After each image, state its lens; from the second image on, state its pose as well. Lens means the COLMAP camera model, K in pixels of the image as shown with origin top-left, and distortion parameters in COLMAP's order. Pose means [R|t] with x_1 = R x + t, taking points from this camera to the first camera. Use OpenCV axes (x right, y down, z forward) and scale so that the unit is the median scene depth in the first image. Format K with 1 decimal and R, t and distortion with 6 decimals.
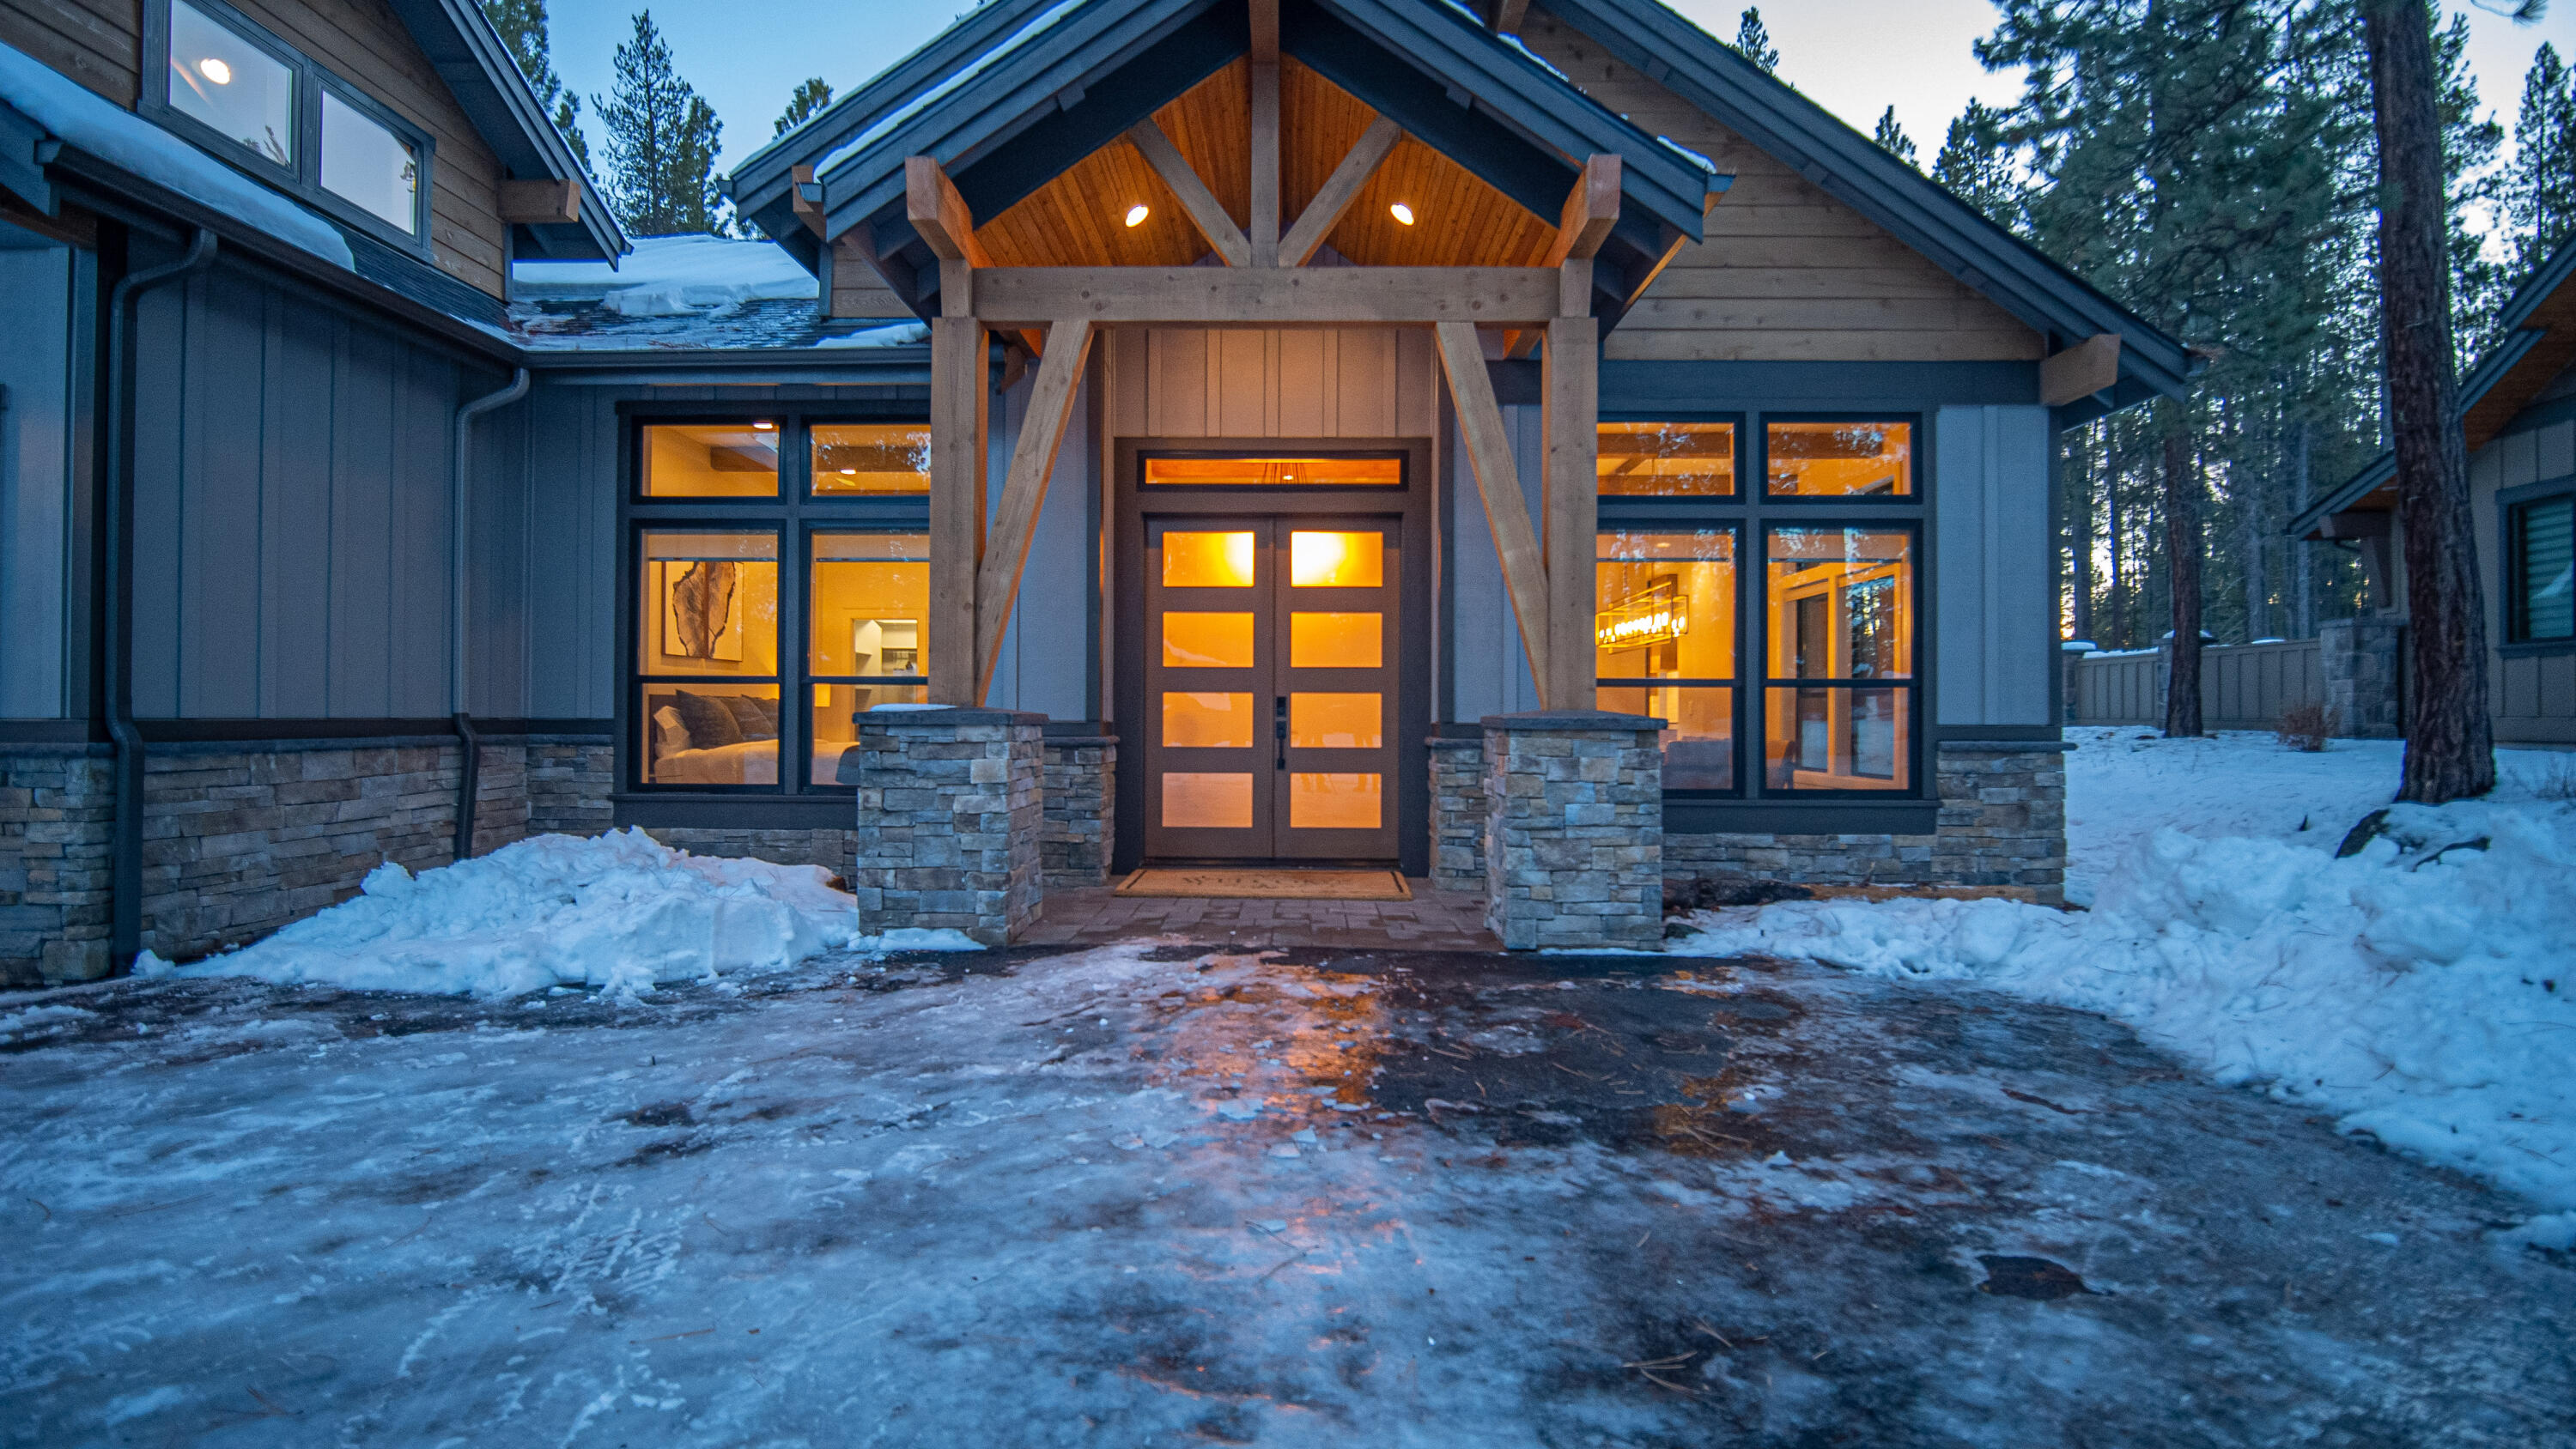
lens RADIAL K [[1131.5, 0, 1280.7], [0, 1131.5, 711.5], [0, 0, 1]] dist [-0.014034, -0.000952]
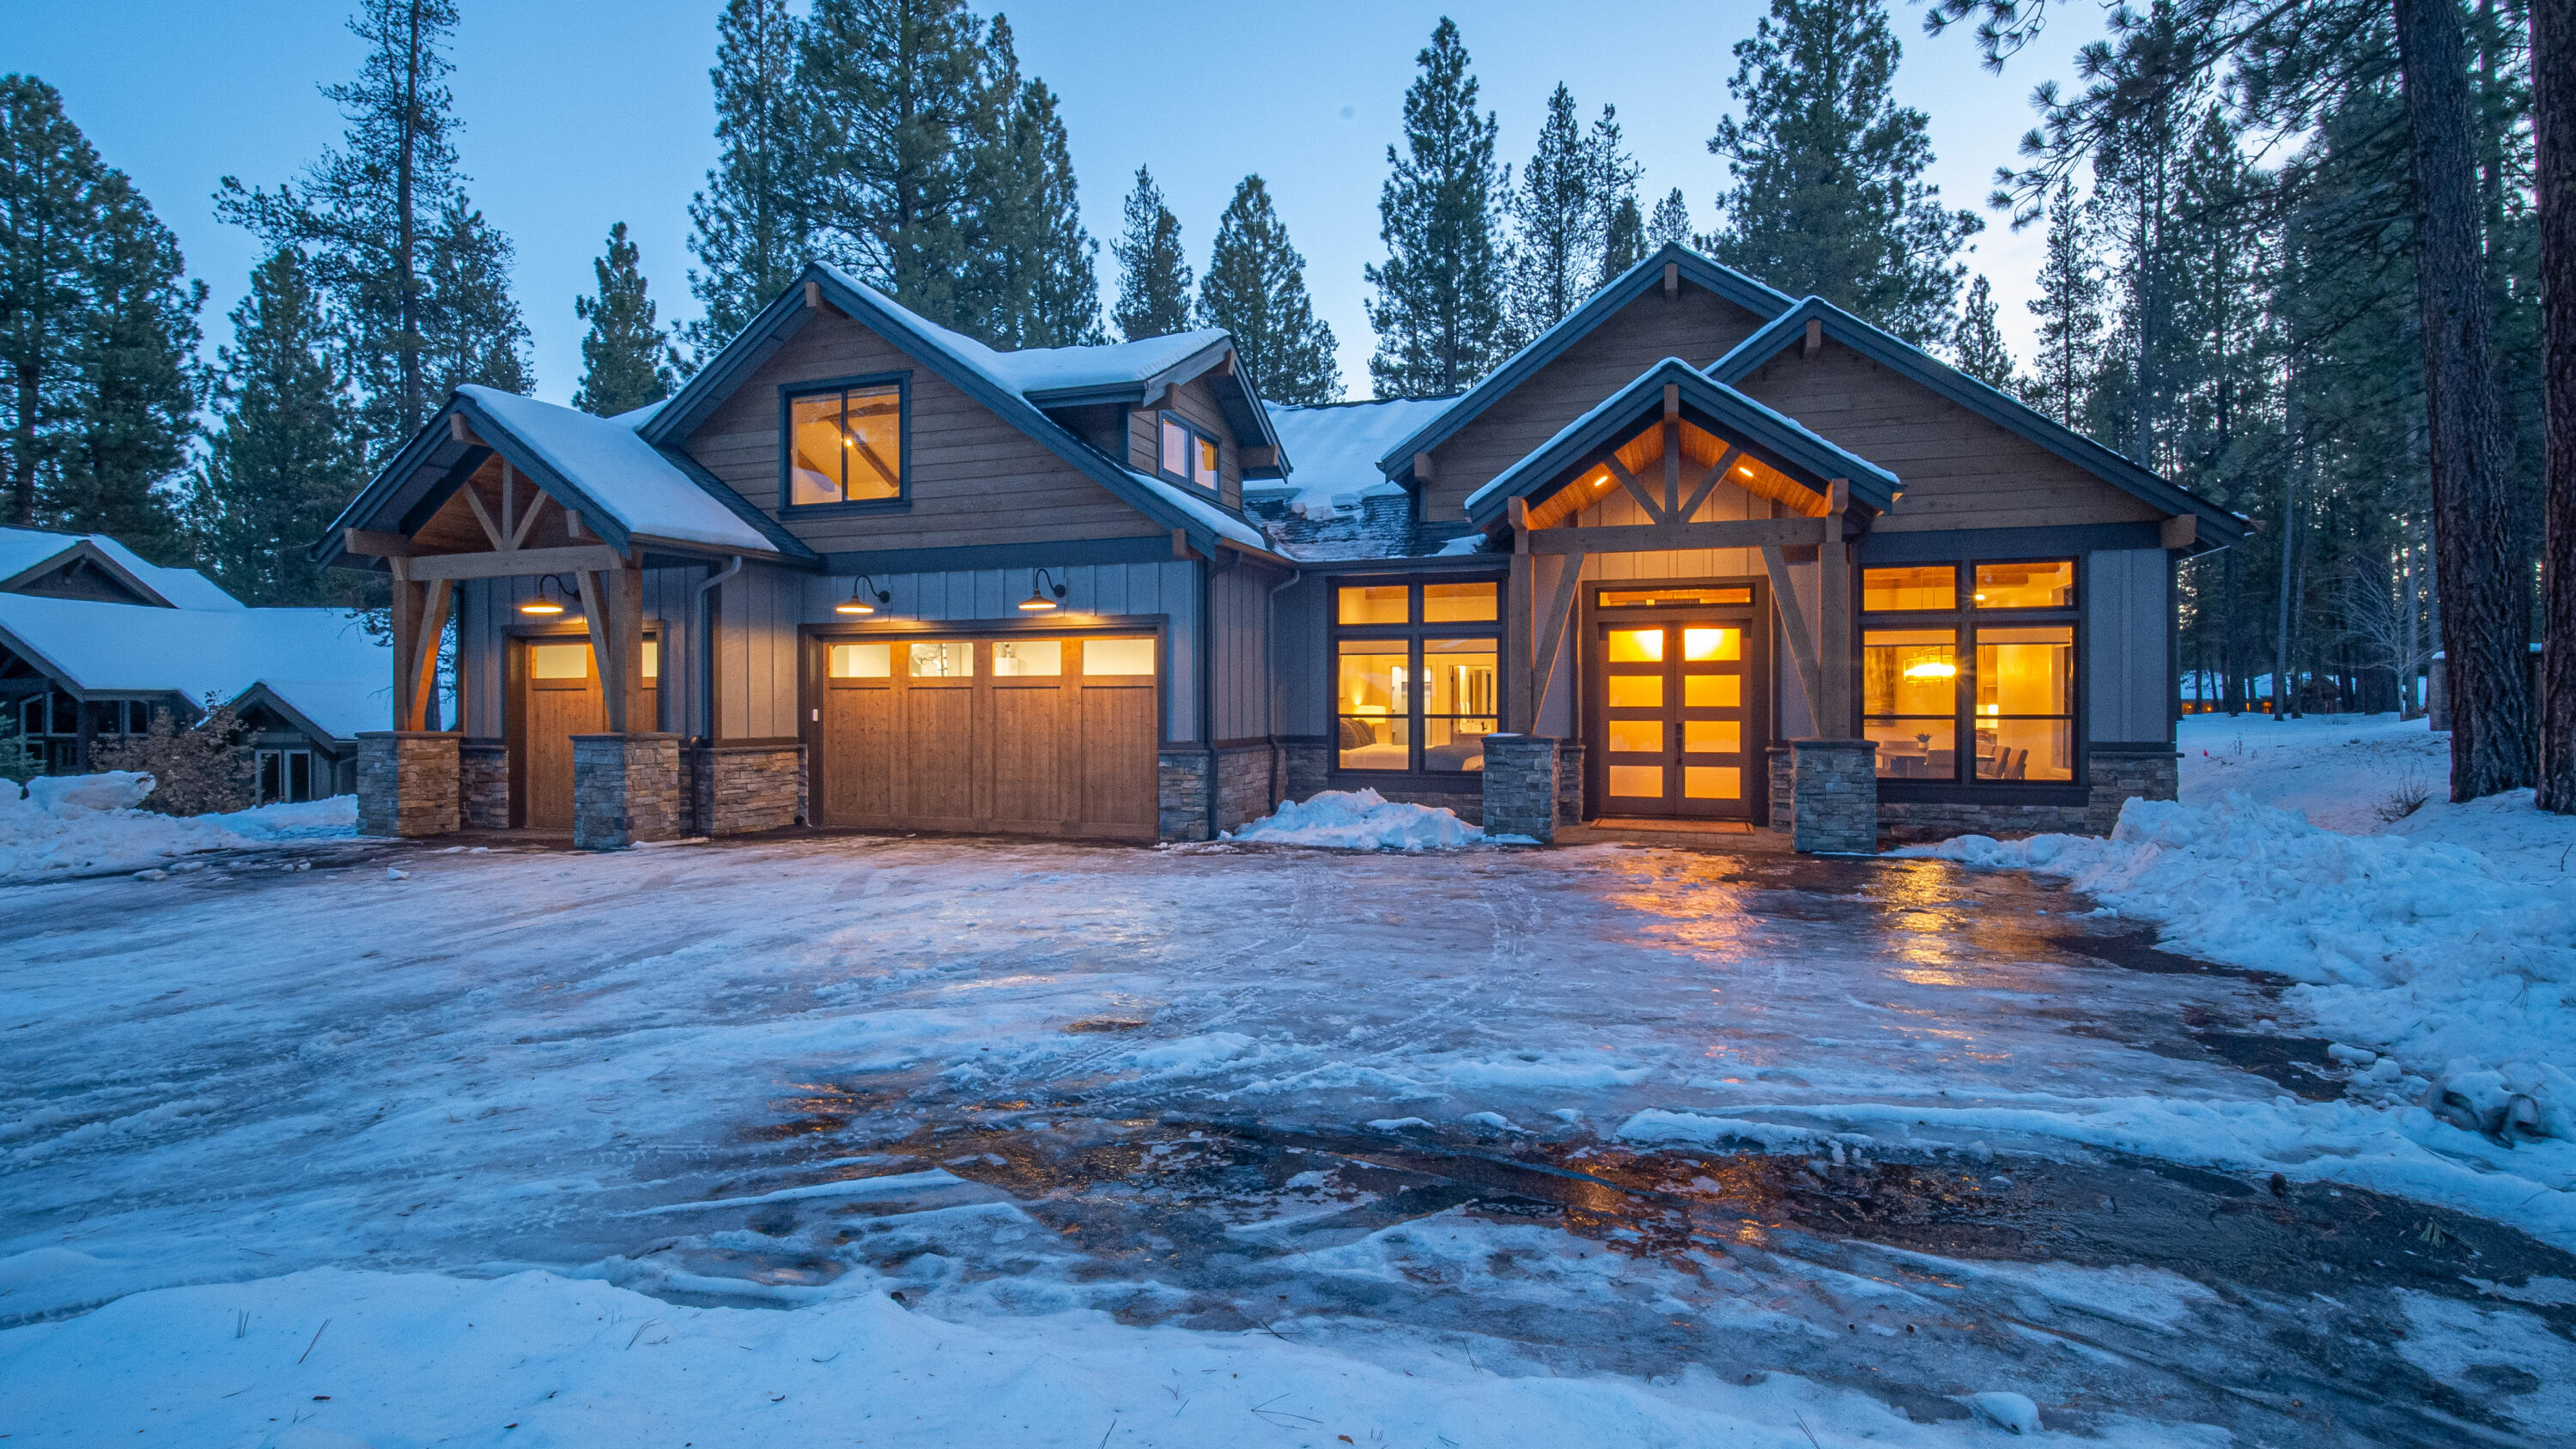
lens RADIAL K [[1181.7, 0, 1283.4], [0, 1181.7, 708.5], [0, 0, 1]] dist [-0.016560, -0.000931]
pose [[0.951204, -0.004448, -0.308529, -0.019988], [0.006126, 0.999971, 0.004470, -0.050347], [0.308500, -0.006142, 0.951204, -0.981242]]
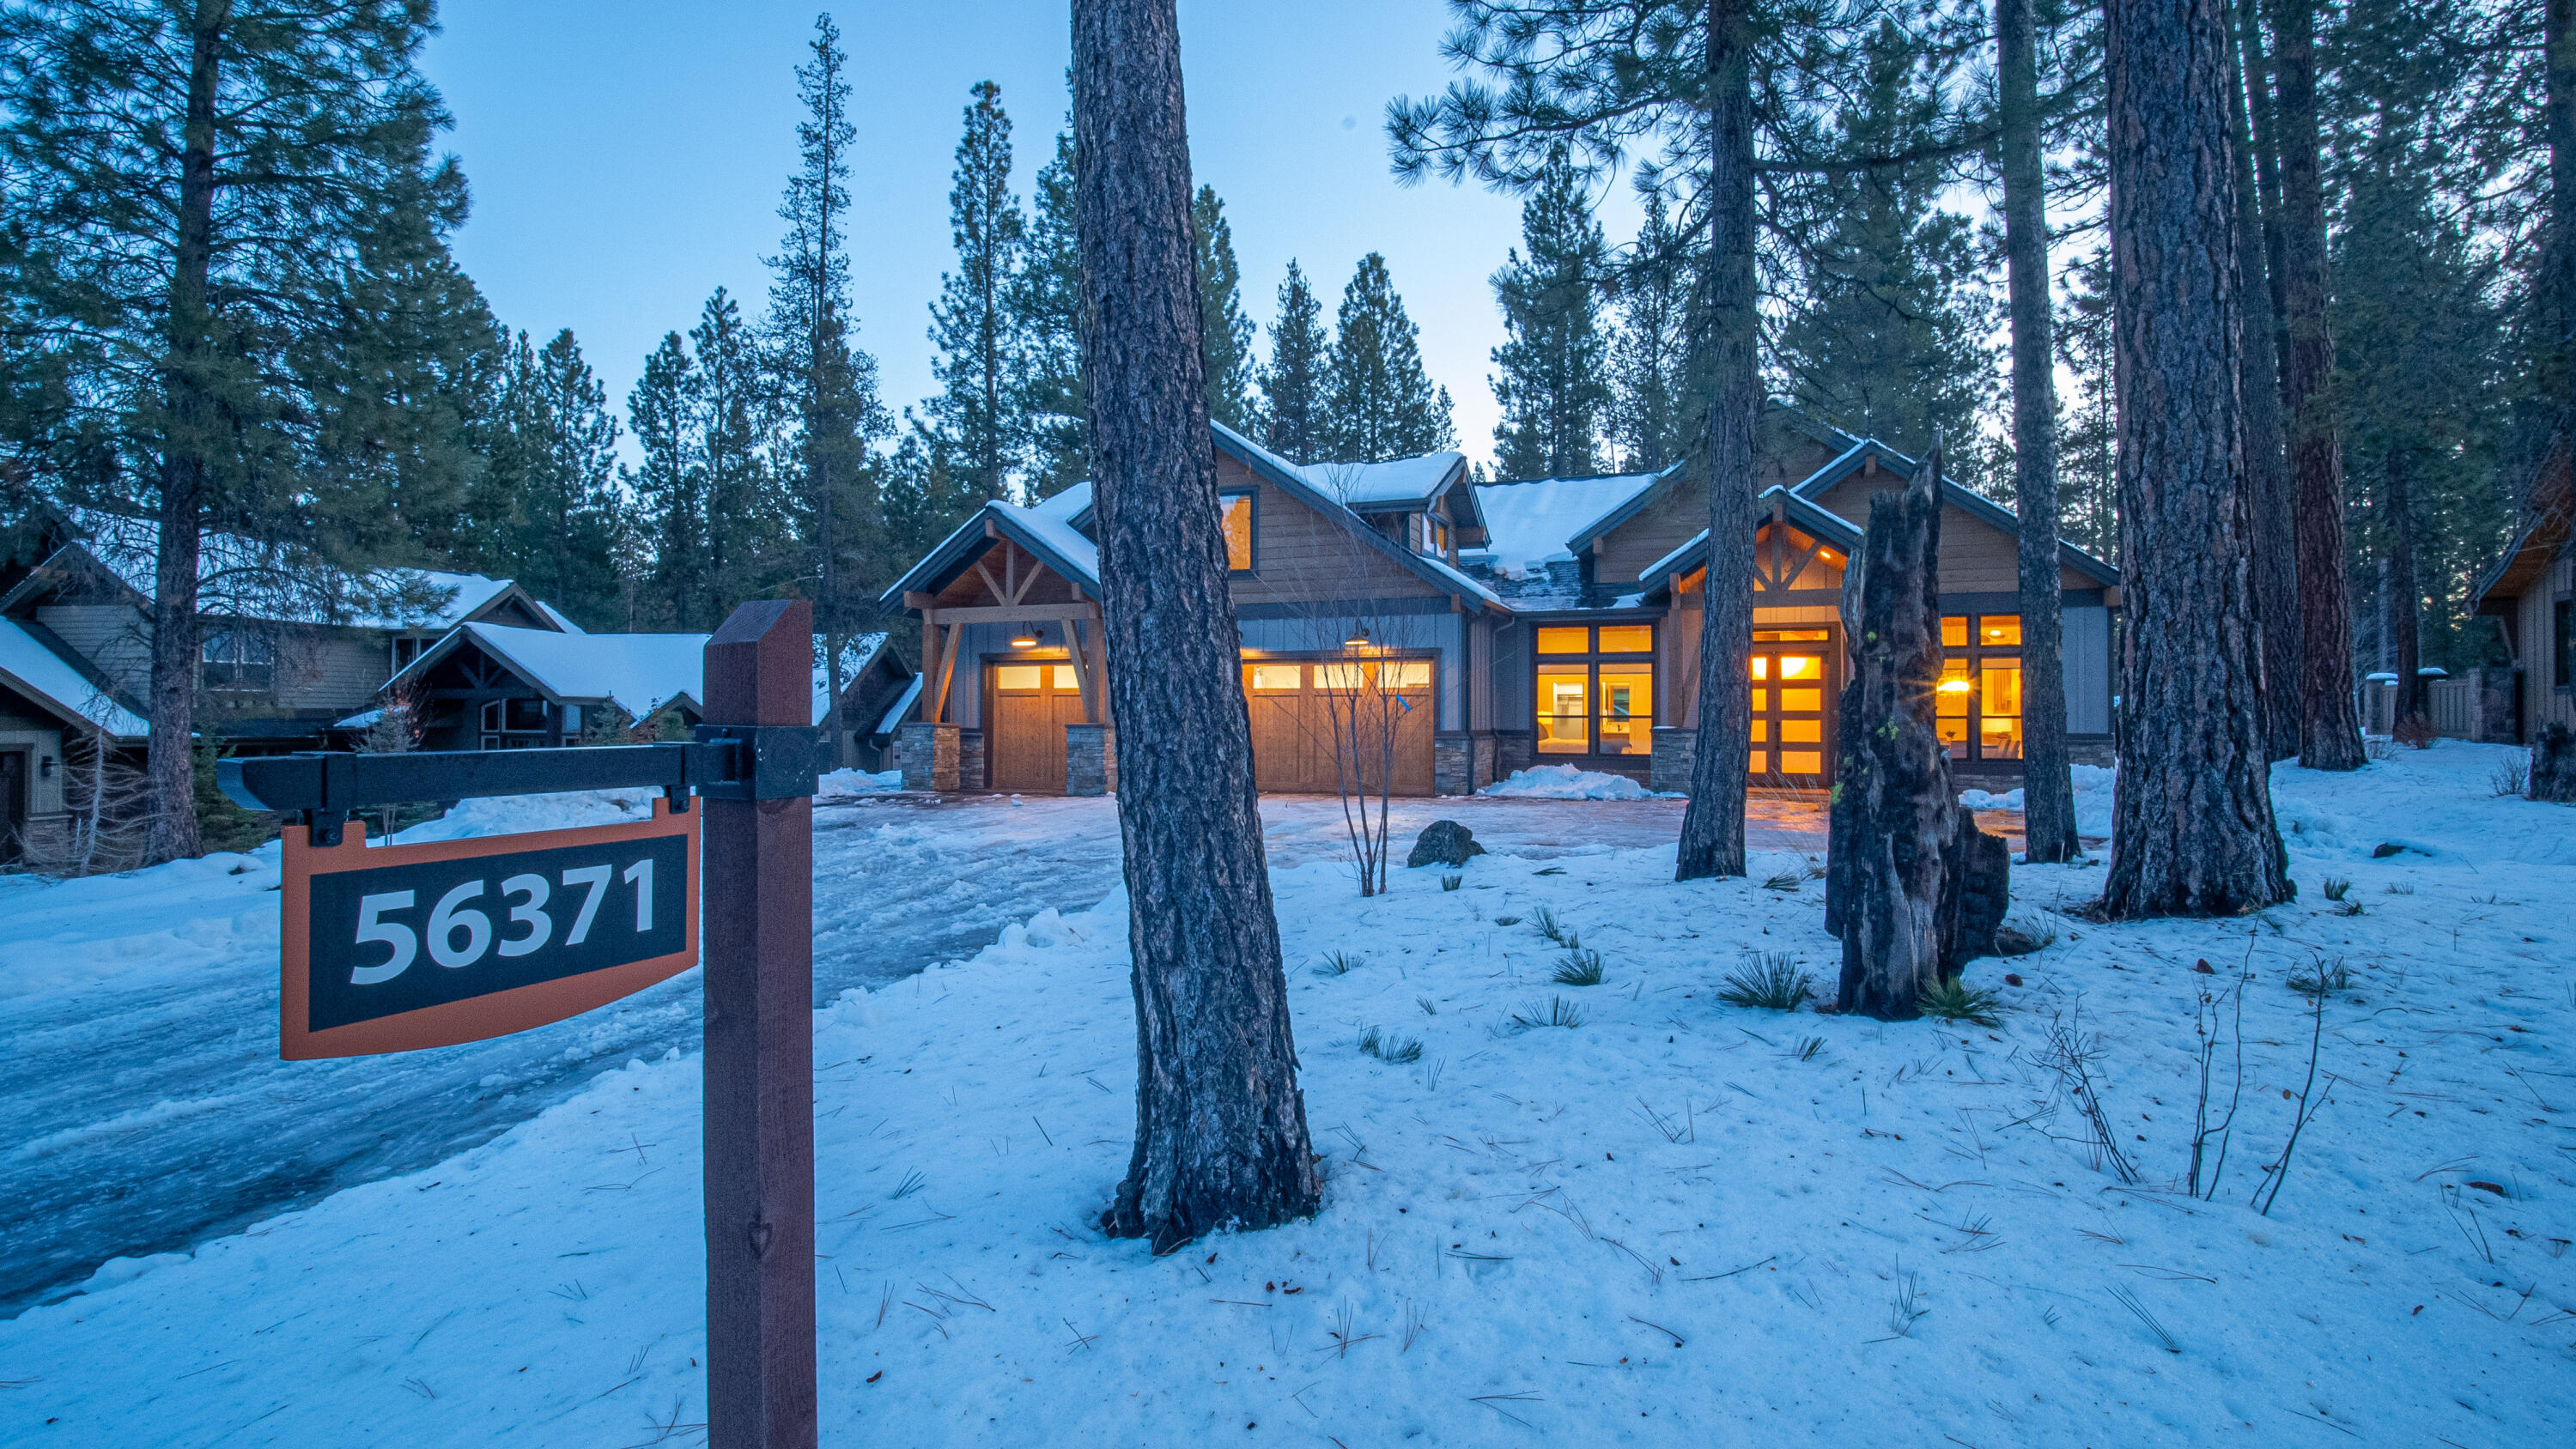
lens RADIAL K [[1160.4, 0, 1284.0], [0, 1160.4, 710.8], [0, 0, 1]] dist [-0.015088, -0.001178]
pose [[0.934829, -0.004207, -0.355073, -0.120504], [0.001856, 0.999974, -0.006963, -0.022653], [0.355093, 0.005850, 0.934813, -1.954704]]
